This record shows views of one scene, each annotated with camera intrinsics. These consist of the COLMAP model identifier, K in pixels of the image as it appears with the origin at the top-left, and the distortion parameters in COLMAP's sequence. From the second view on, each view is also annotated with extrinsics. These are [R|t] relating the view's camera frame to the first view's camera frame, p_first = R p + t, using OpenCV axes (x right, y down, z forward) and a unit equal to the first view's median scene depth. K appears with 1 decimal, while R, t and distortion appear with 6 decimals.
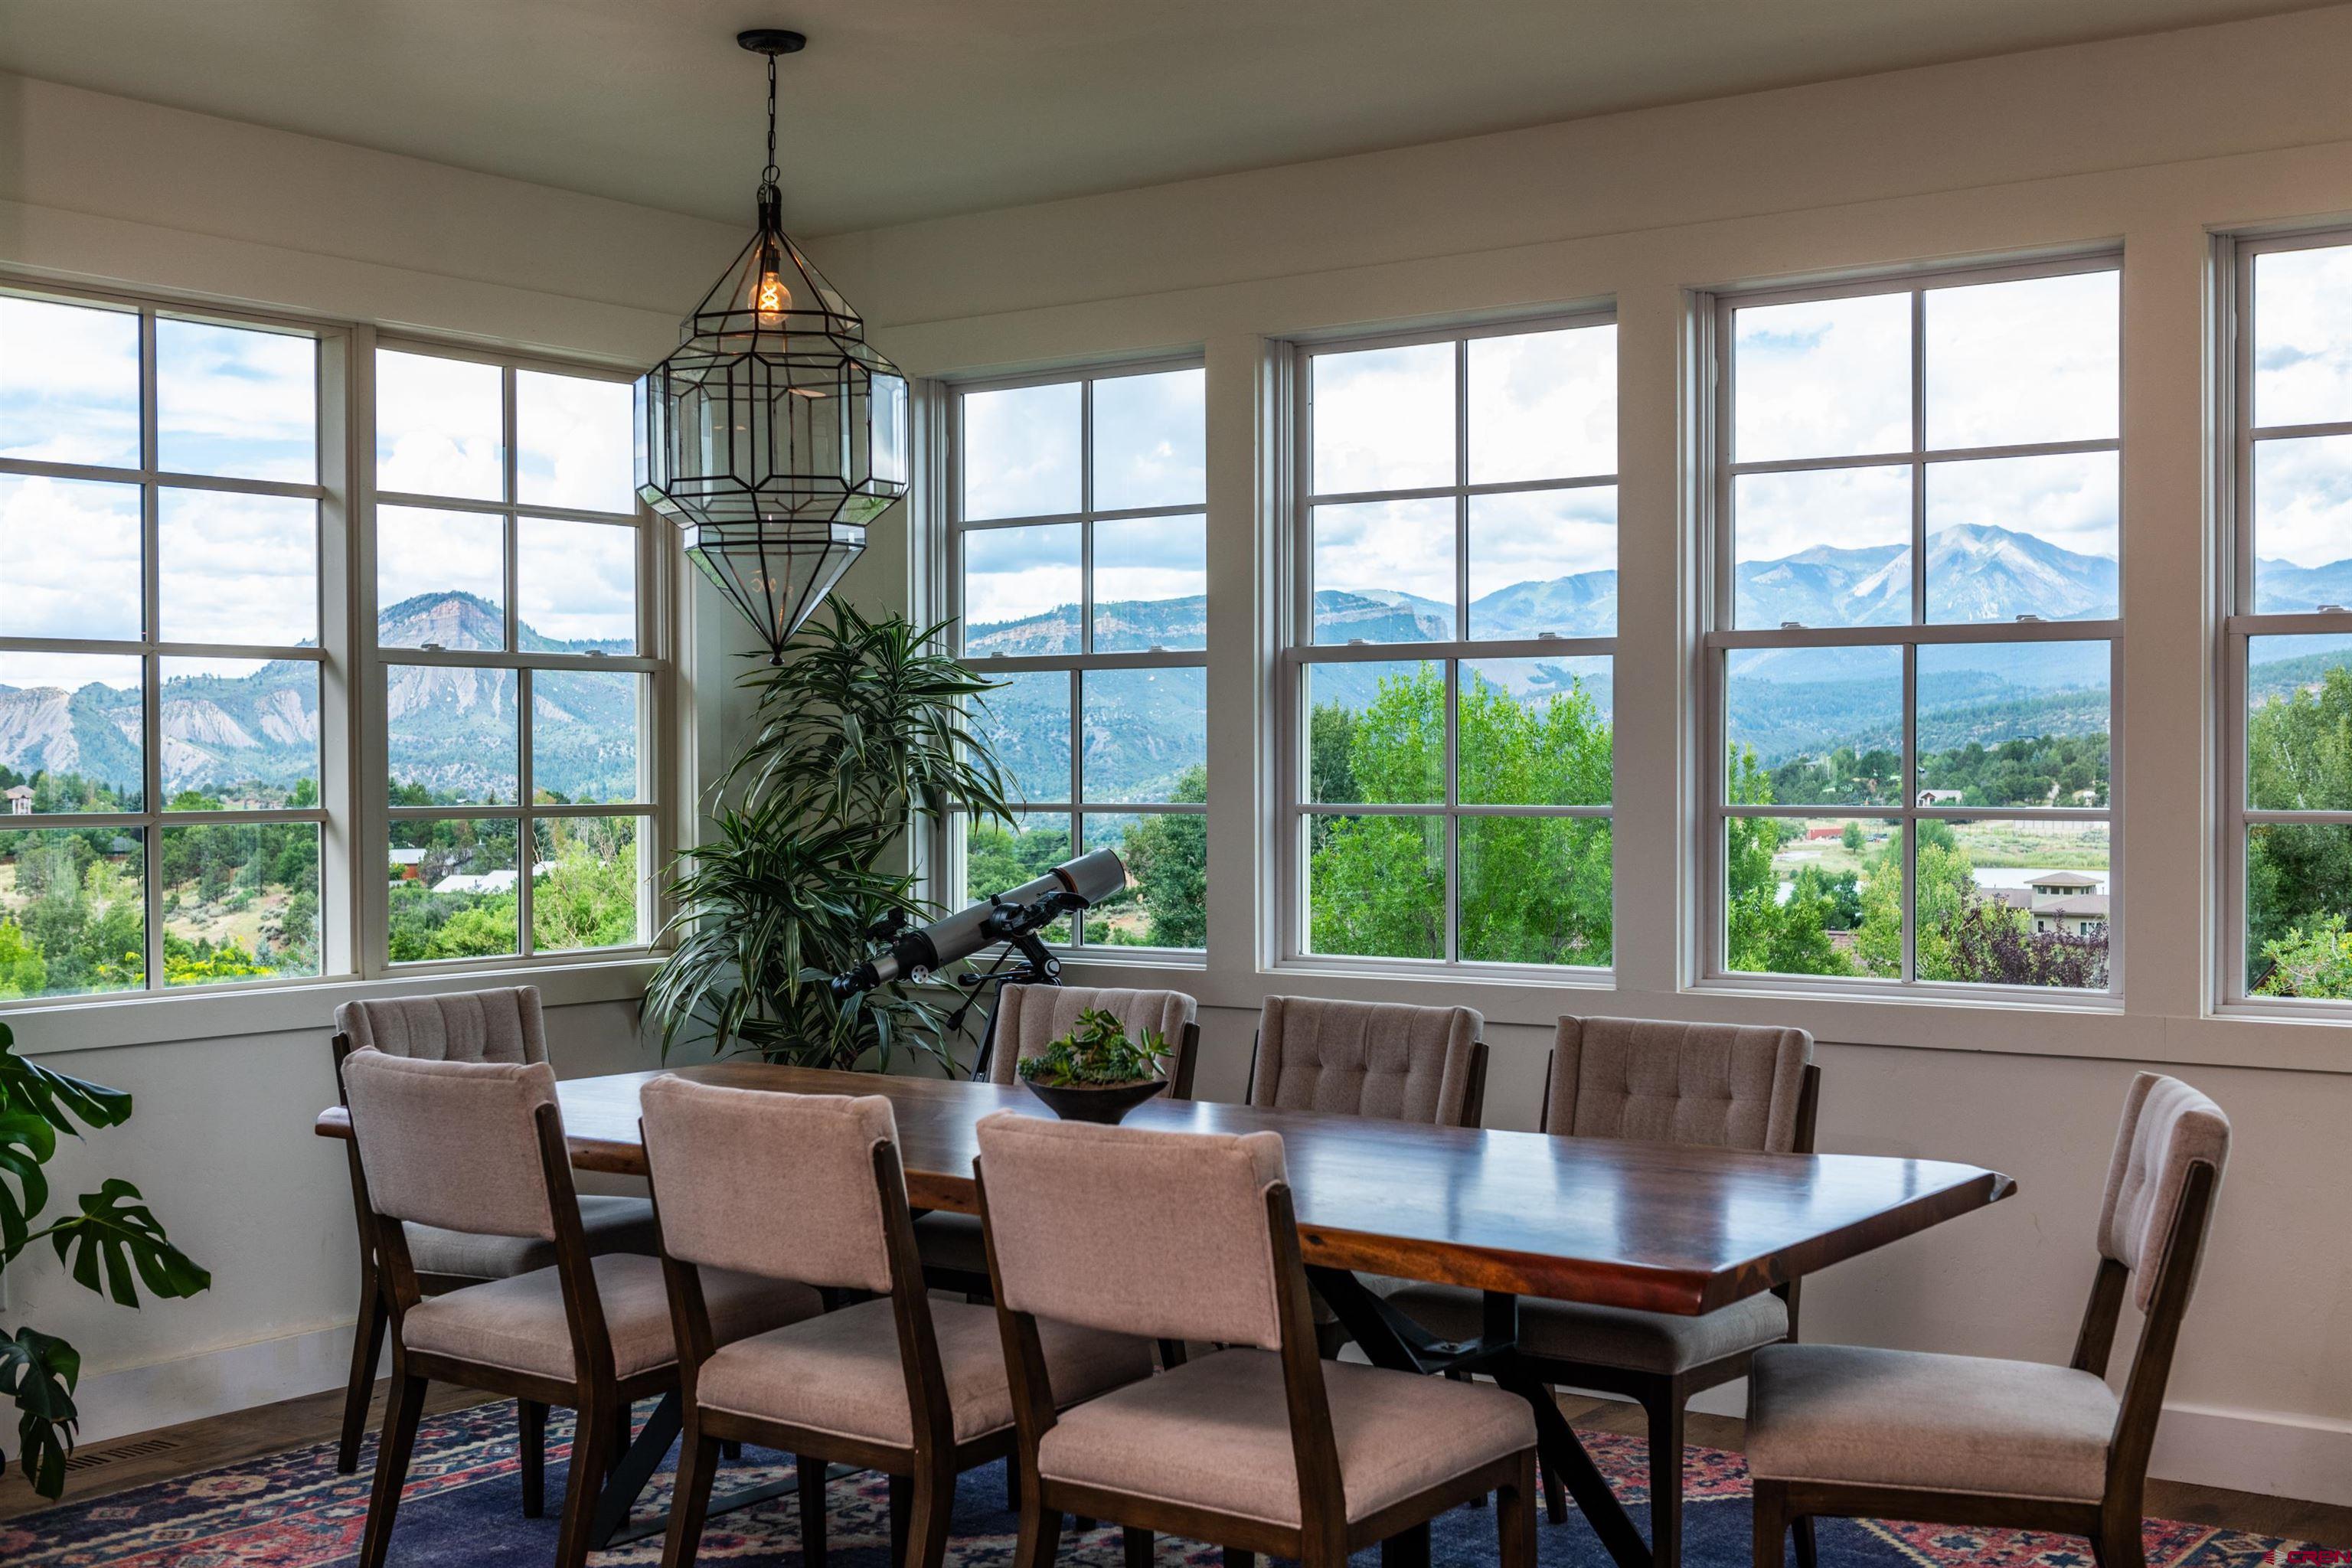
lens RADIAL K [[2742.4, 0, 1175.2], [0, 2742.4, 782.3], [0, 0, 1]] dist [-0.032091, 0.000000]
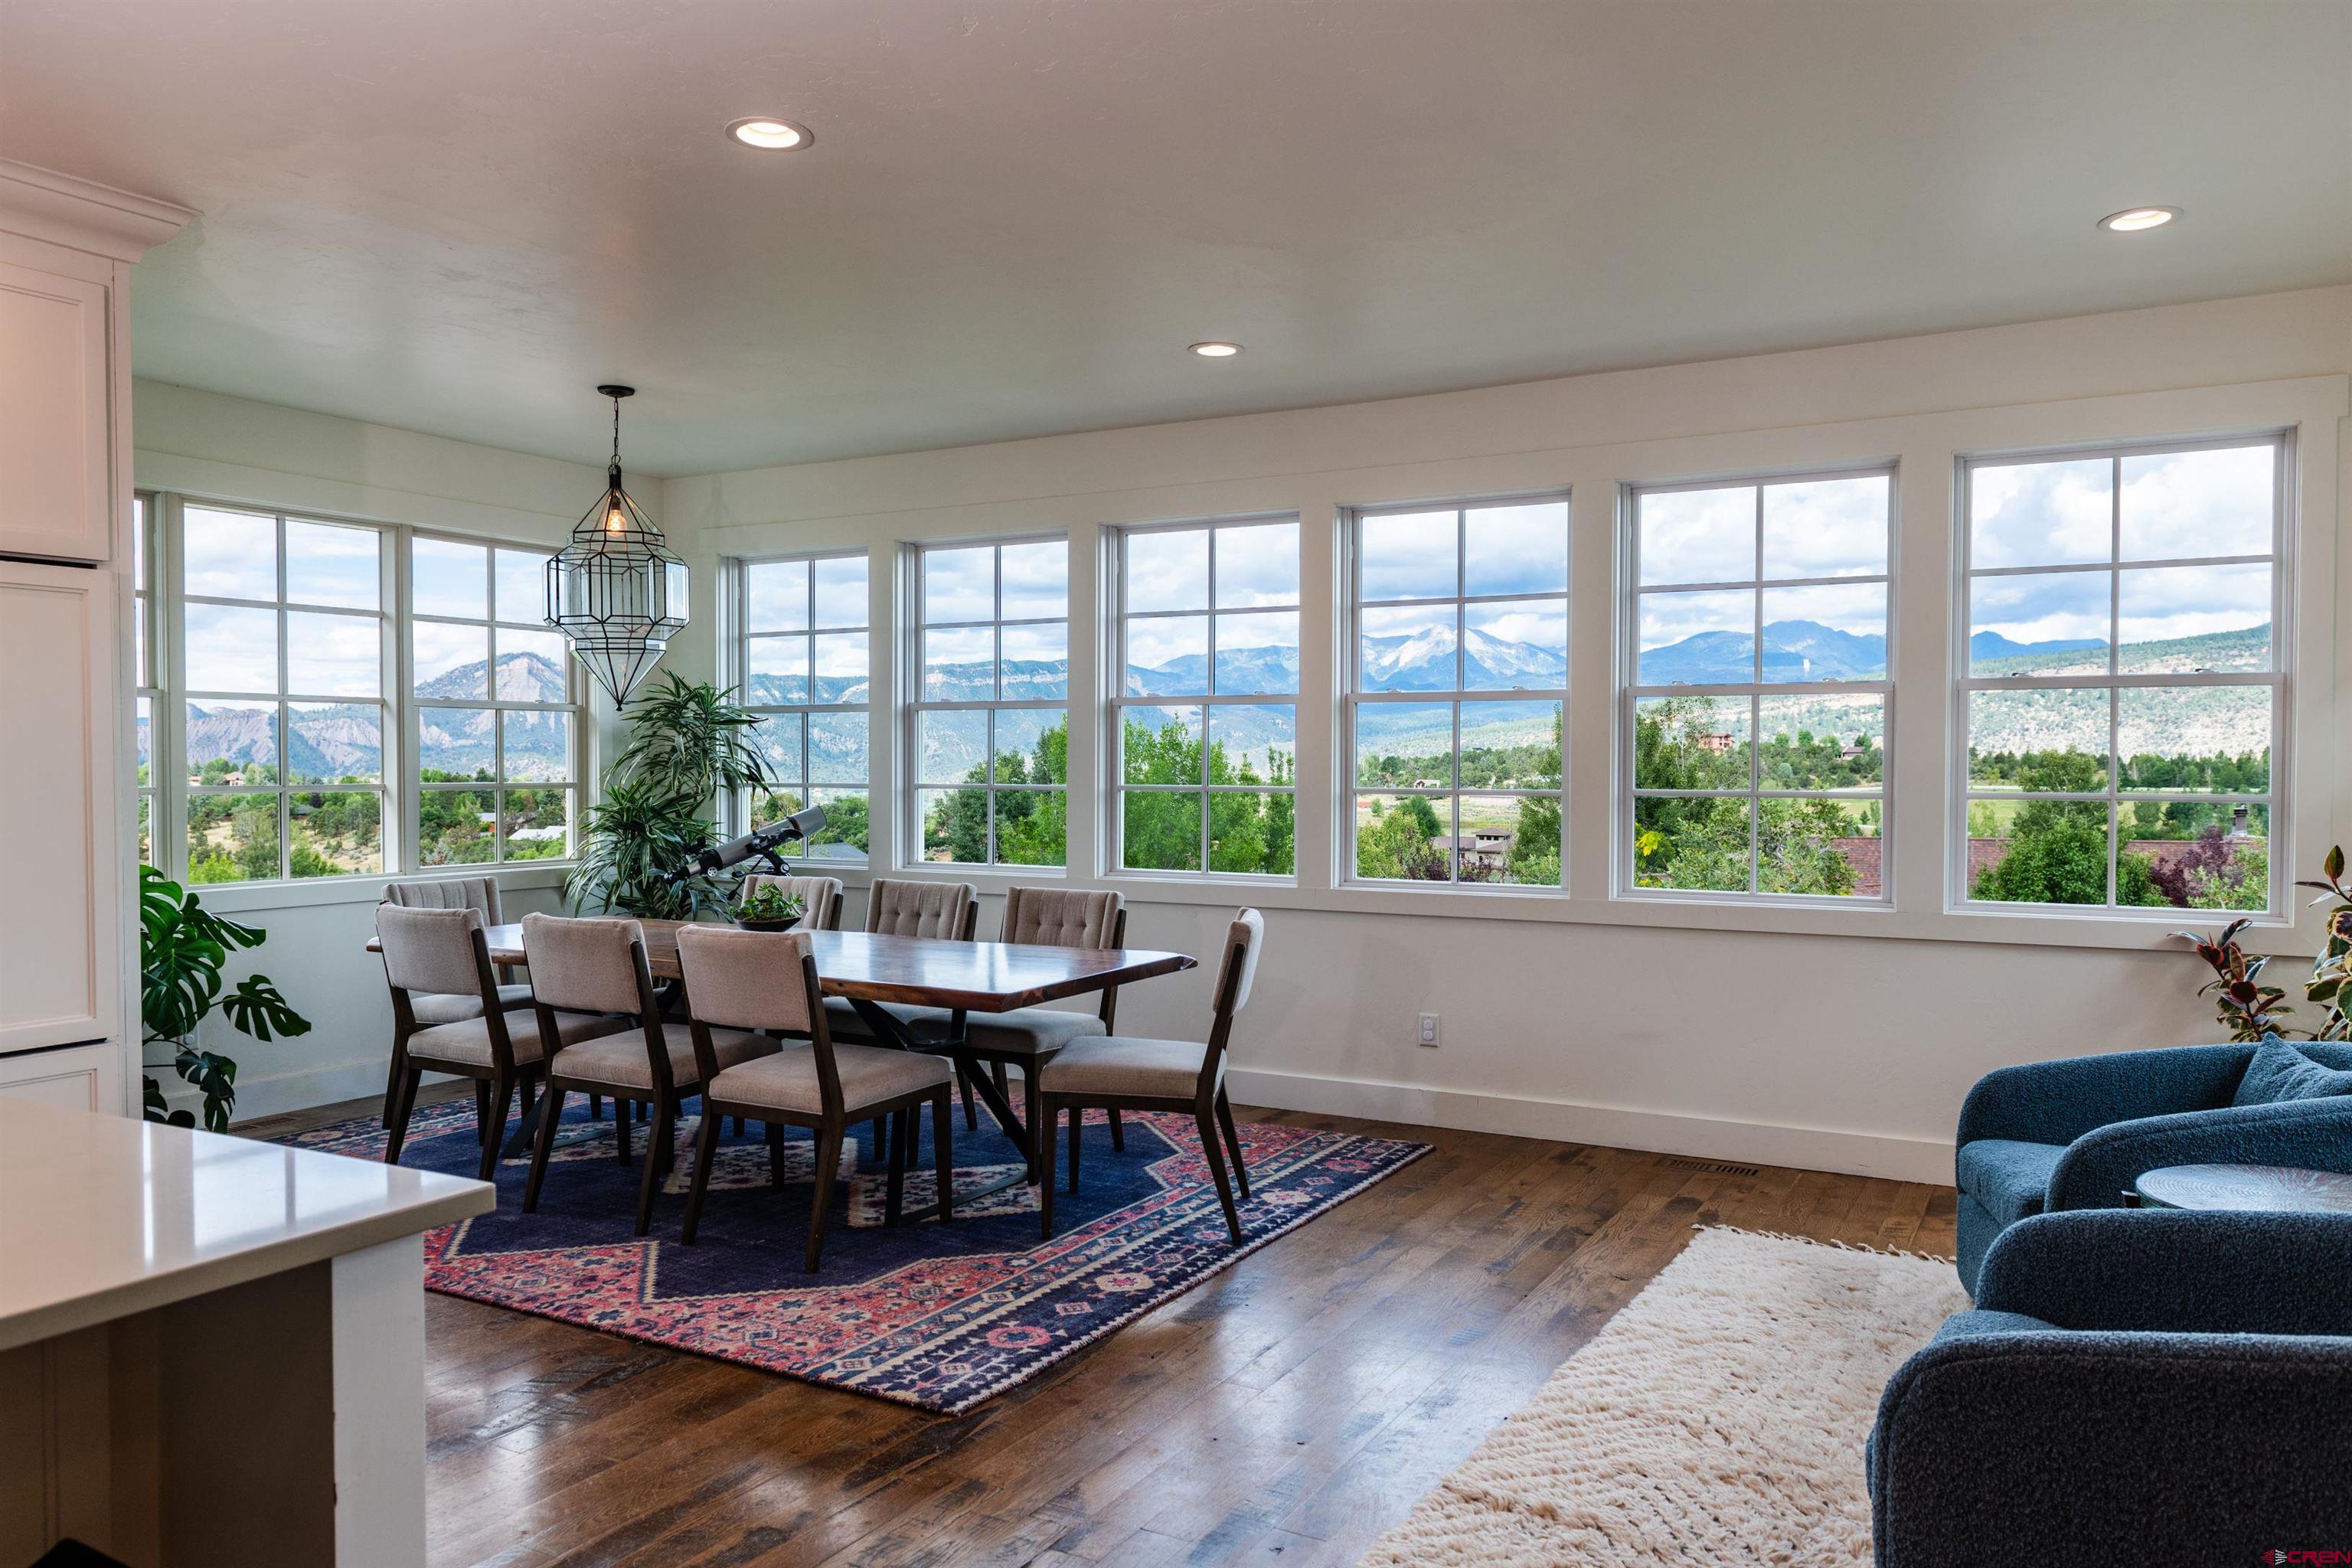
lens RADIAL K [[1657.9, 0, 1186.6], [0, 1657.9, 788.0], [0, 0, 1]] dist [-0.006520, -0.010502]
pose [[0.992694, 0.003198, 0.120621, 0.098260], [-0.004257, 0.999955, 0.008520, 0.000523], [-0.120588, -0.008971, 0.992662, -0.191269]]
